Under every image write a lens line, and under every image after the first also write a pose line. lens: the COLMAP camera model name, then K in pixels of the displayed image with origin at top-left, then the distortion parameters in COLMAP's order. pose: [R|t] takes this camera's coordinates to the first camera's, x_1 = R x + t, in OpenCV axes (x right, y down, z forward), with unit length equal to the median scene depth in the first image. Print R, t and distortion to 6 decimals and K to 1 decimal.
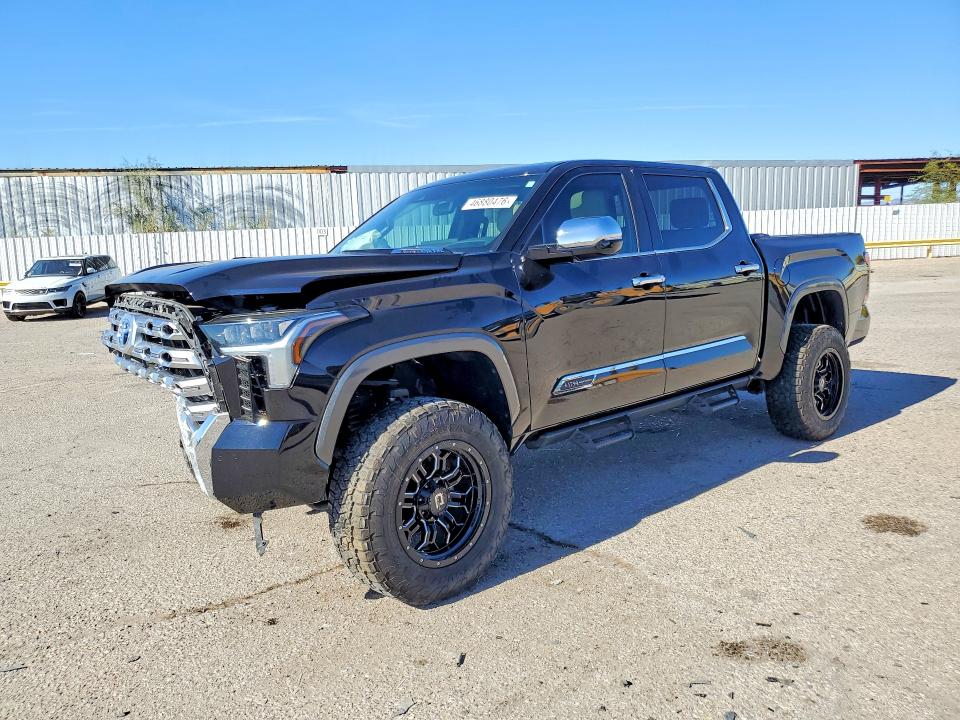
lens RADIAL K [[696.6, 0, 480.0], [0, 696.6, 360.0], [0, 0, 1]] dist [-0.001310, -0.003259]
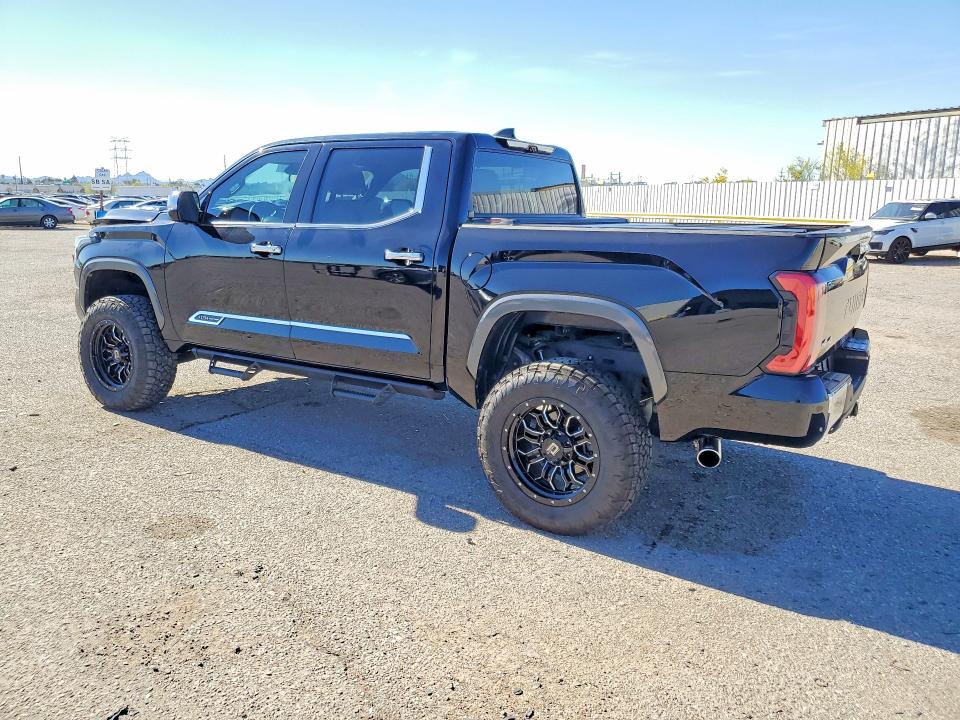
lens RADIAL K [[696.6, 0, 480.0], [0, 696.6, 360.0], [0, 0, 1]] dist [-0.001310, -0.003259]
pose [[0.313515, 0.241502, -0.918360, 1.122107], [-0.162759, 0.966474, 0.198590, -0.174370], [0.935531, 0.087211, 0.342310, 0.758759]]
